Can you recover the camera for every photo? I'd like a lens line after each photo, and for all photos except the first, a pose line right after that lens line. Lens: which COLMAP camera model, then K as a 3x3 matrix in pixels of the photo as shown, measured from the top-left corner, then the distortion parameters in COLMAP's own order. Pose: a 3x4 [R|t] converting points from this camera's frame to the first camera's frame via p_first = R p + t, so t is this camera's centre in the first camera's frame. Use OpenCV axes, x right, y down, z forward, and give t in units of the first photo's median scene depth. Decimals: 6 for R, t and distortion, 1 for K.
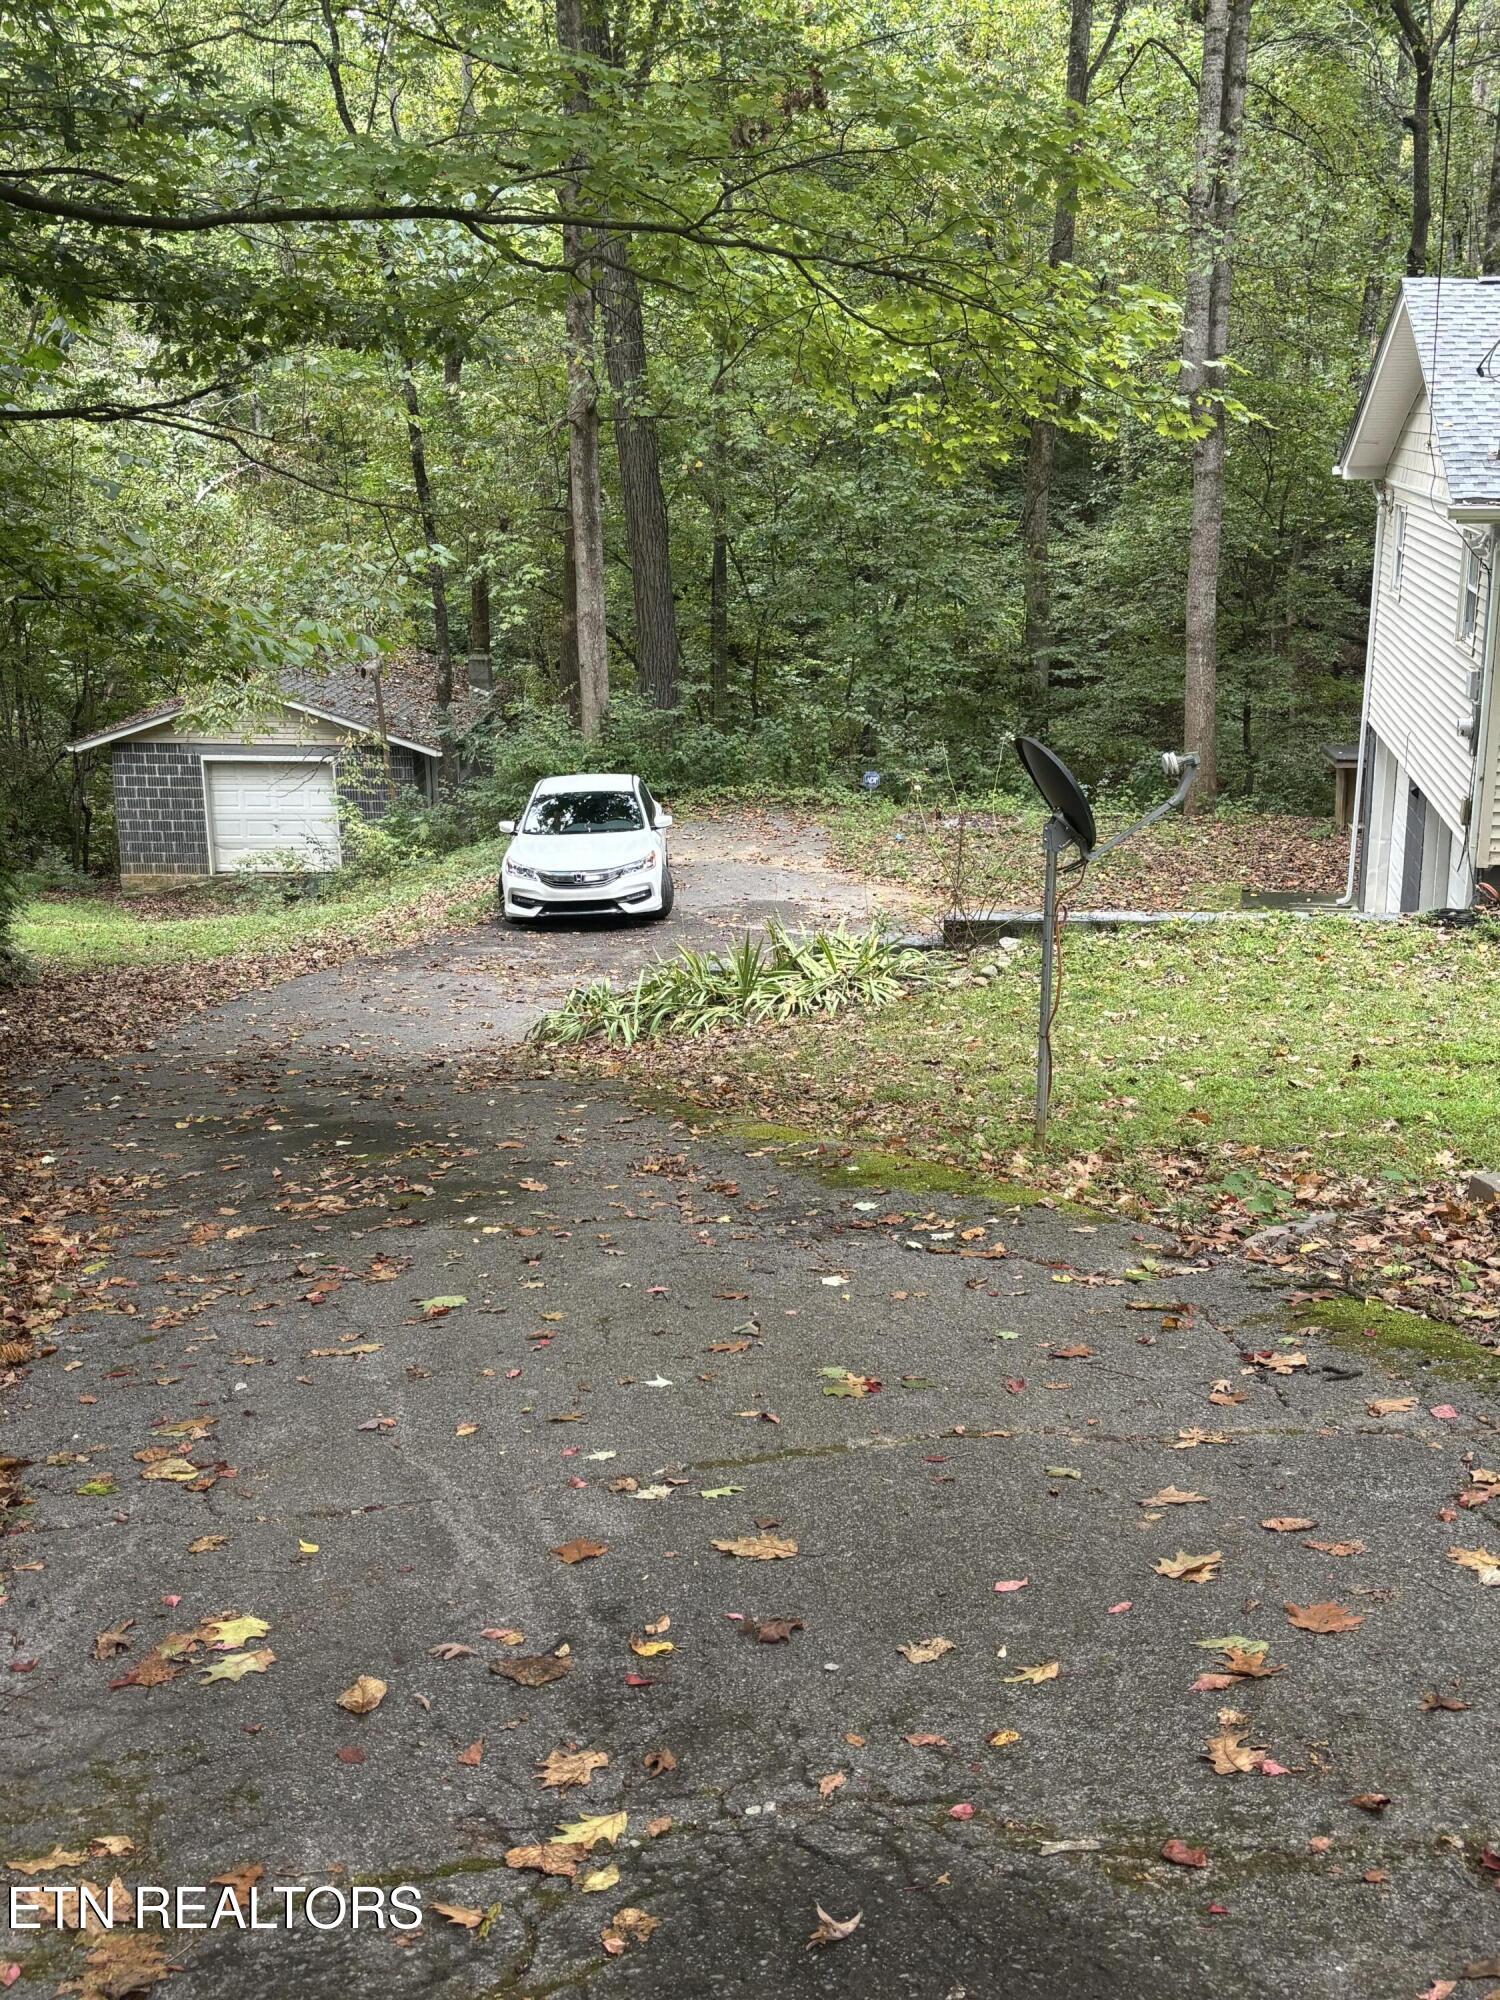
lens RADIAL K [[2088.4, 0, 759.2], [0, 2088.4, 1012.7], [0, 0, 1]] dist [0.029495, 0.000000]
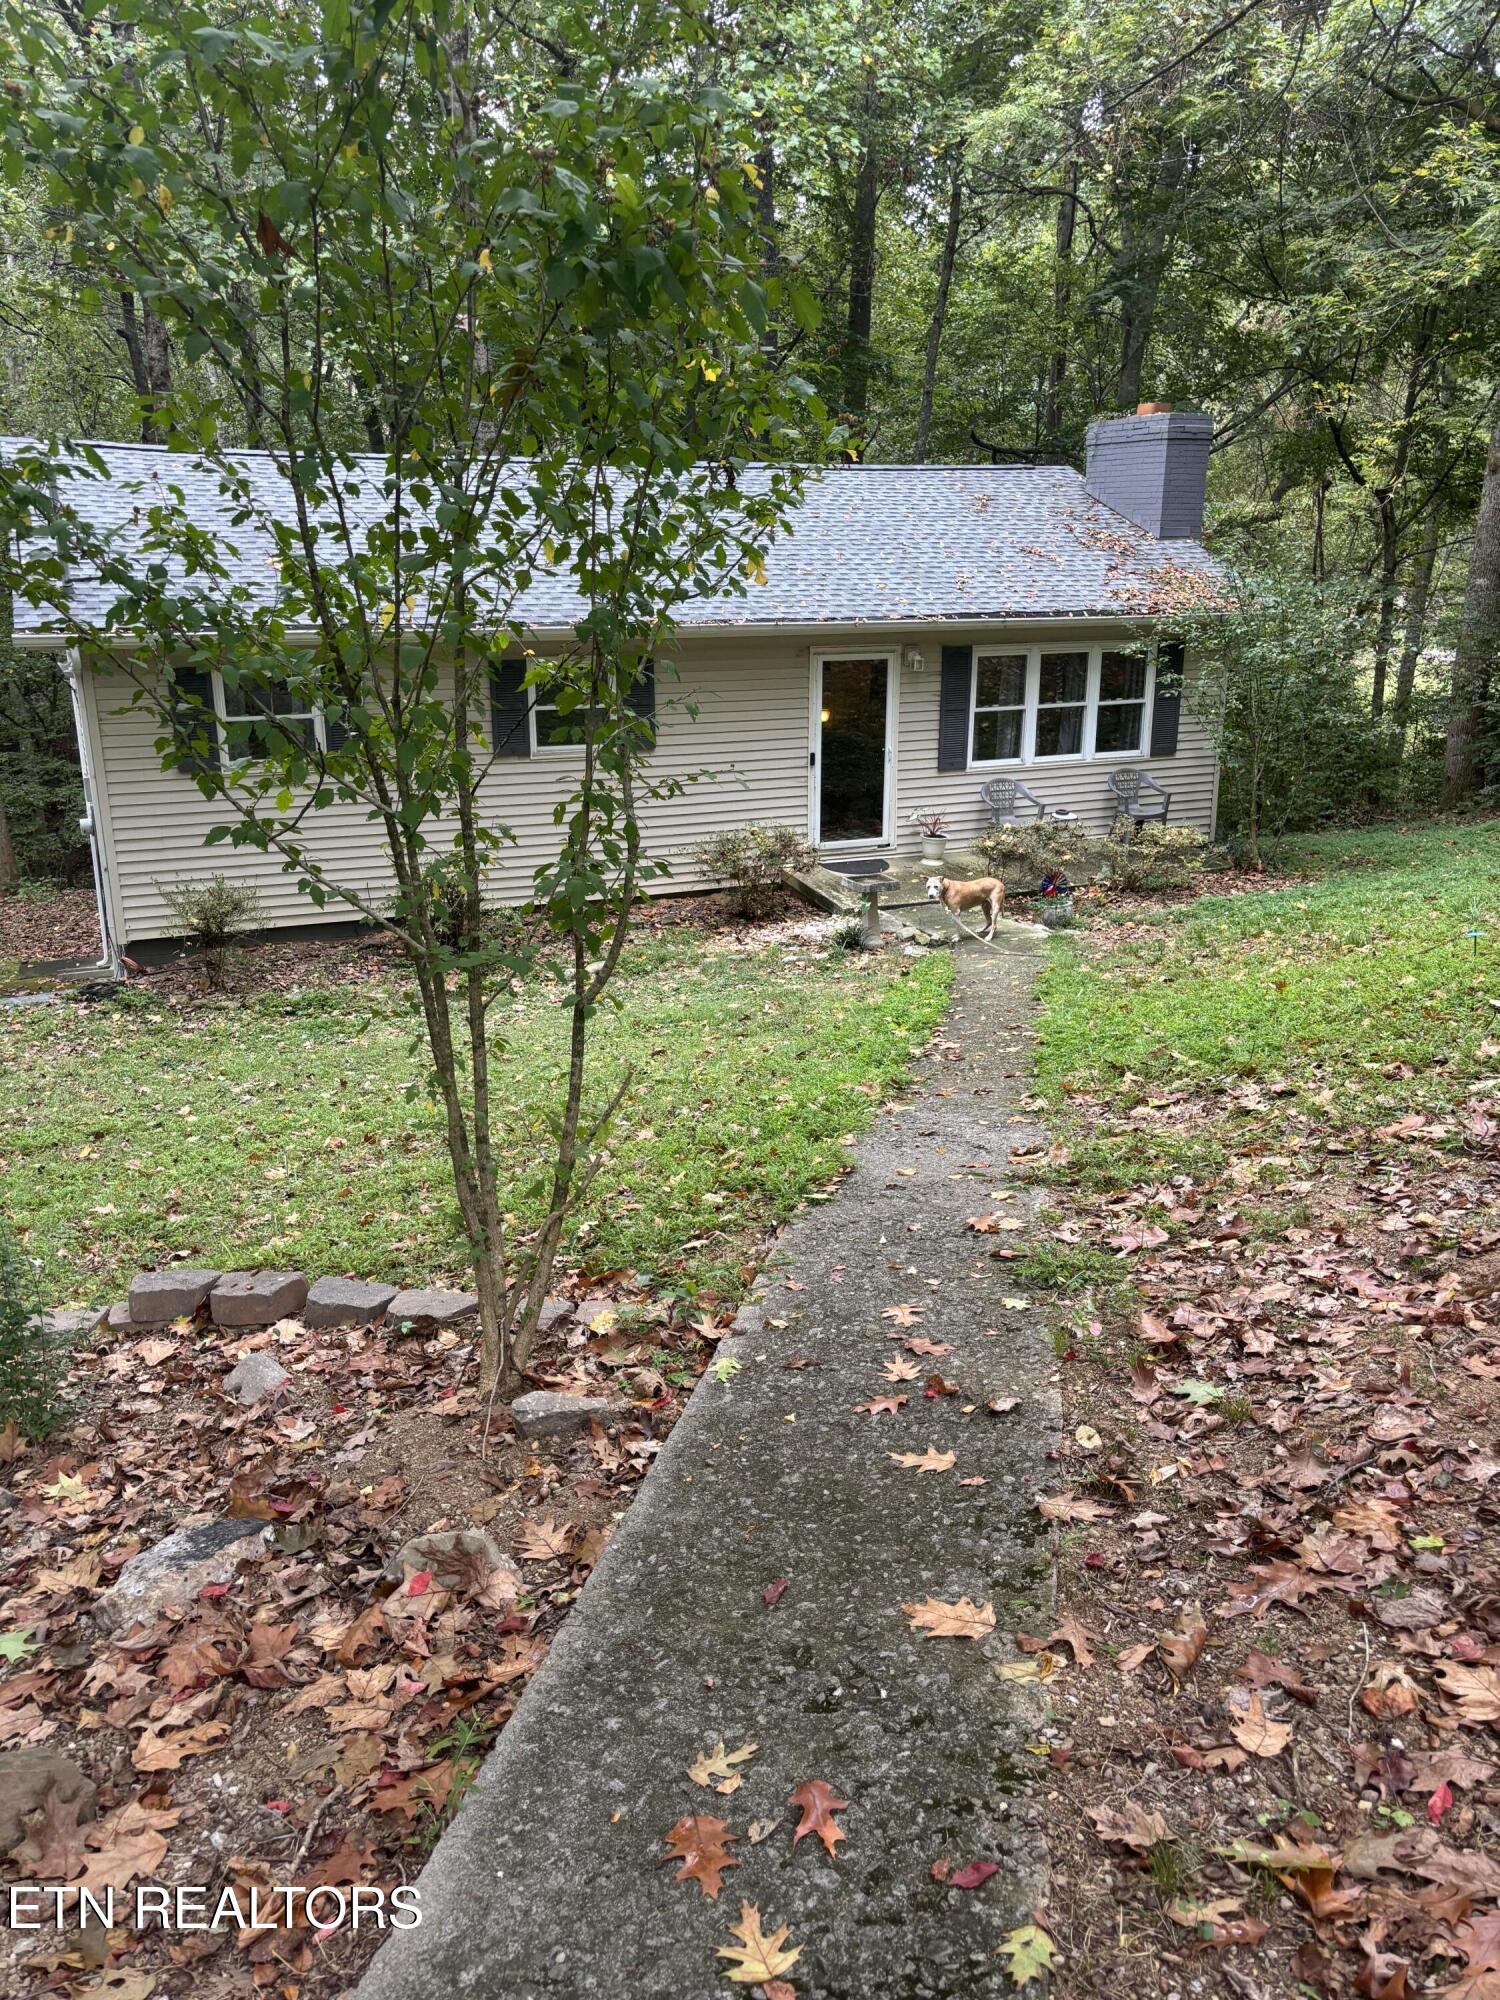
lens RADIAL K [[1507.9, 0, 732.0], [0, 1507.9, 1026.9], [0, 0, 1]] dist [0.033177, -0.036267]
pose [[0.831792, -0.157483, 0.532279, 0.172821], [0.148243, 0.987105, 0.060391, -0.024203], [-0.534926, 0.028674, 0.844412, 0.107649]]
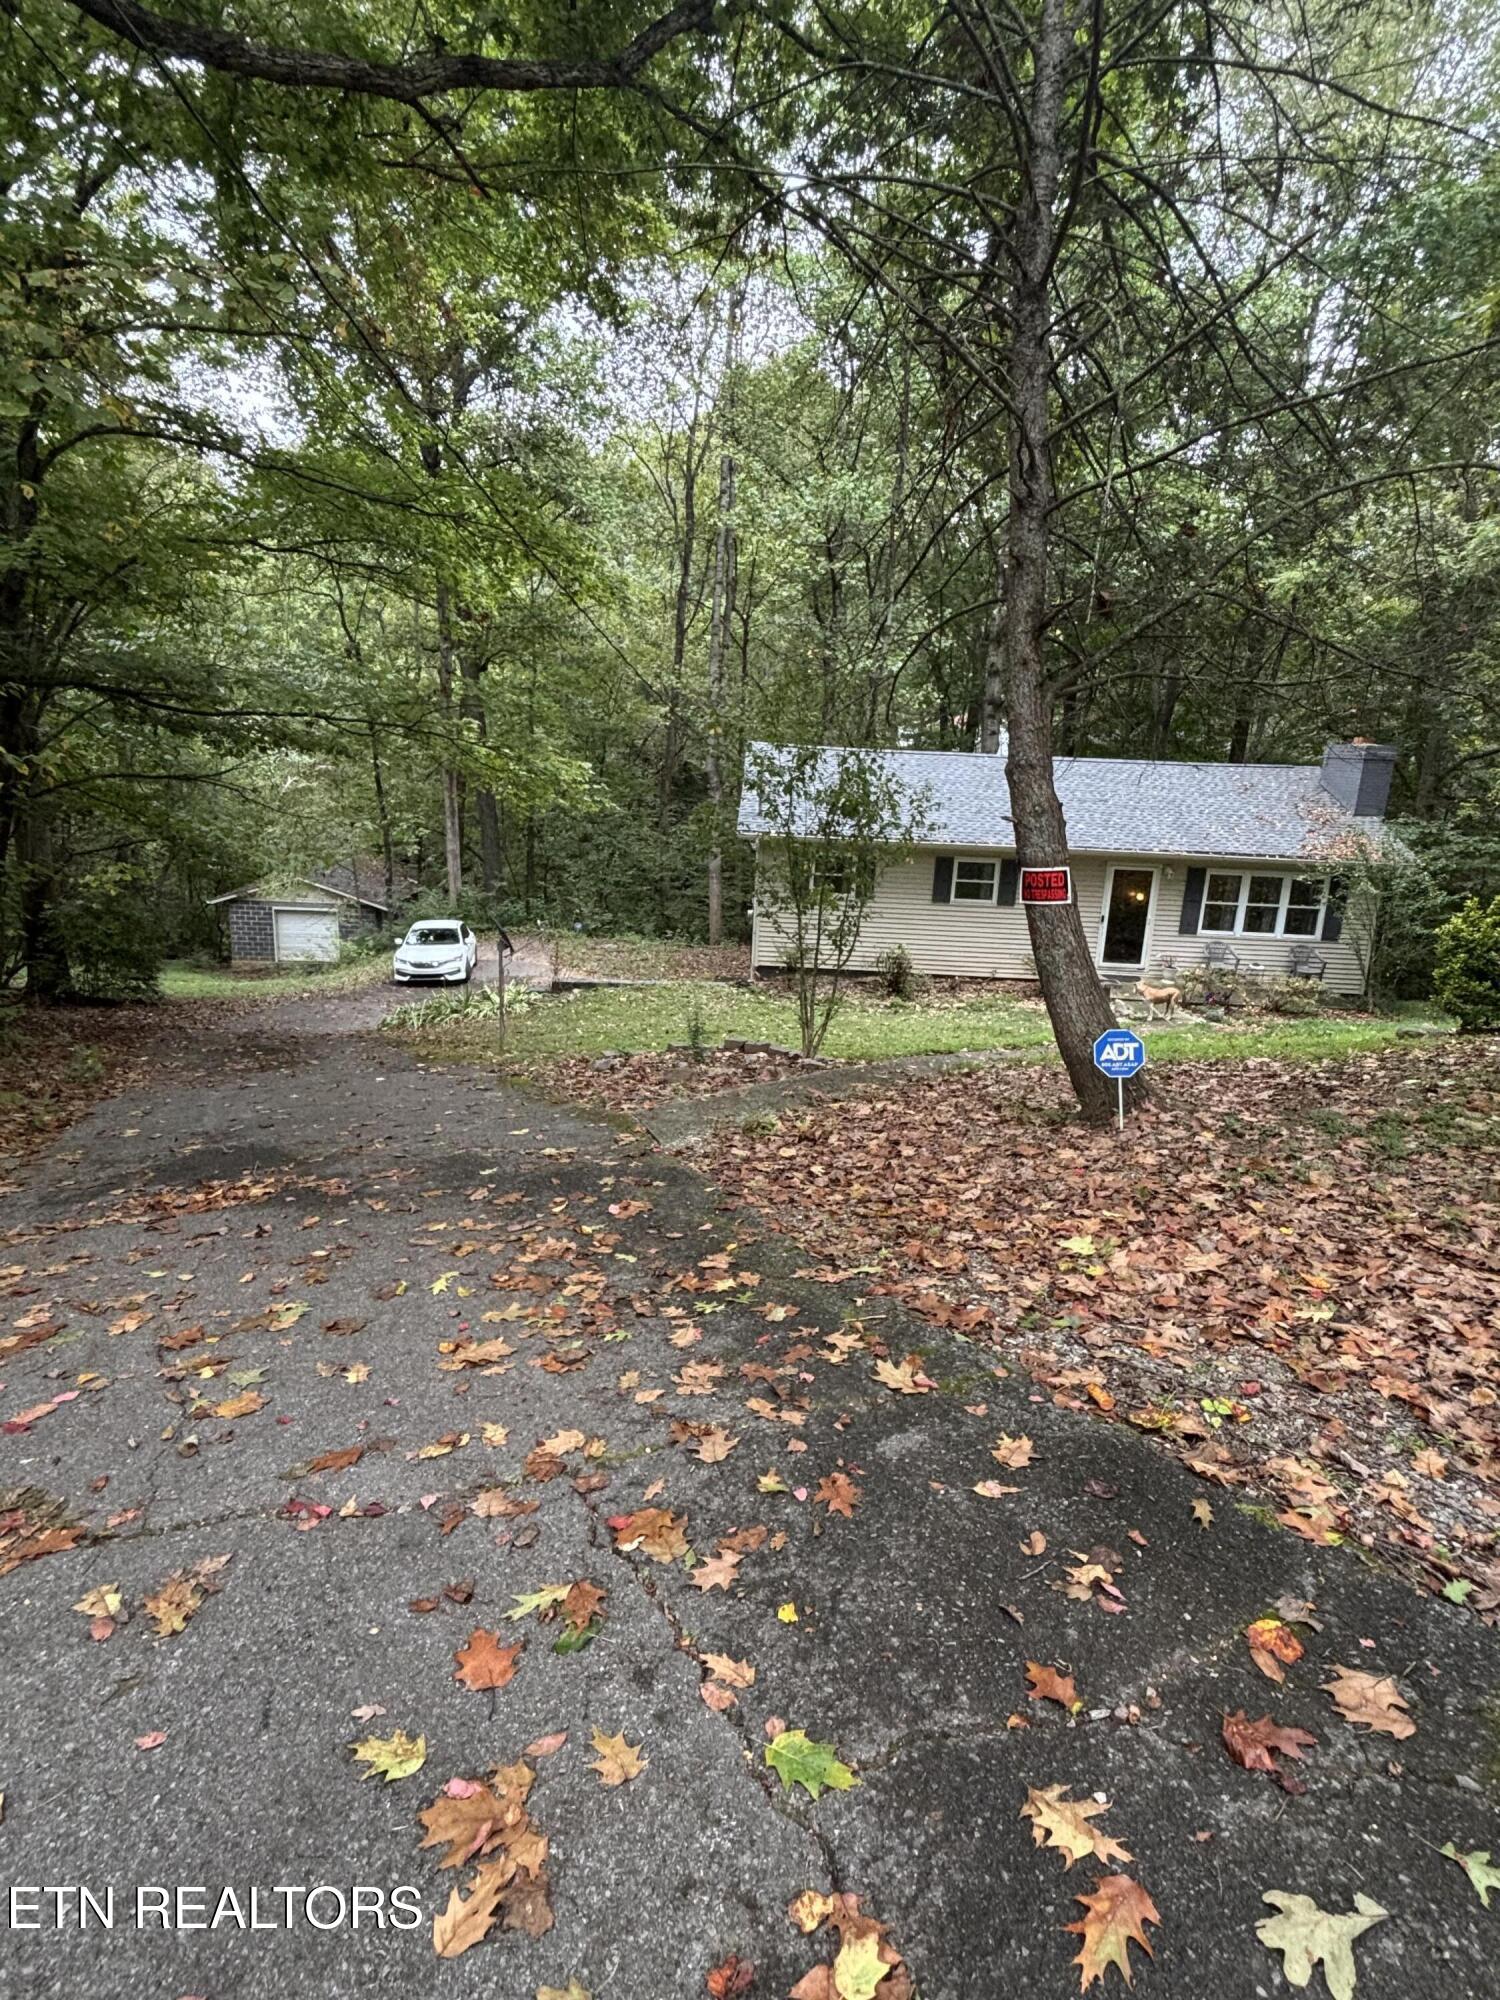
lens RADIAL K [[992.4, 0, 754.2], [0, 992.4, 995.6], [0, 0, 1]] dist [-0.001368, -0.000538]
pose [[0.984984, 0.015701, 0.171929, 0.128809], [-0.008437, 0.999044, -0.042903, 0.022928], [-0.172438, 0.040808, 0.984175, -0.235719]]
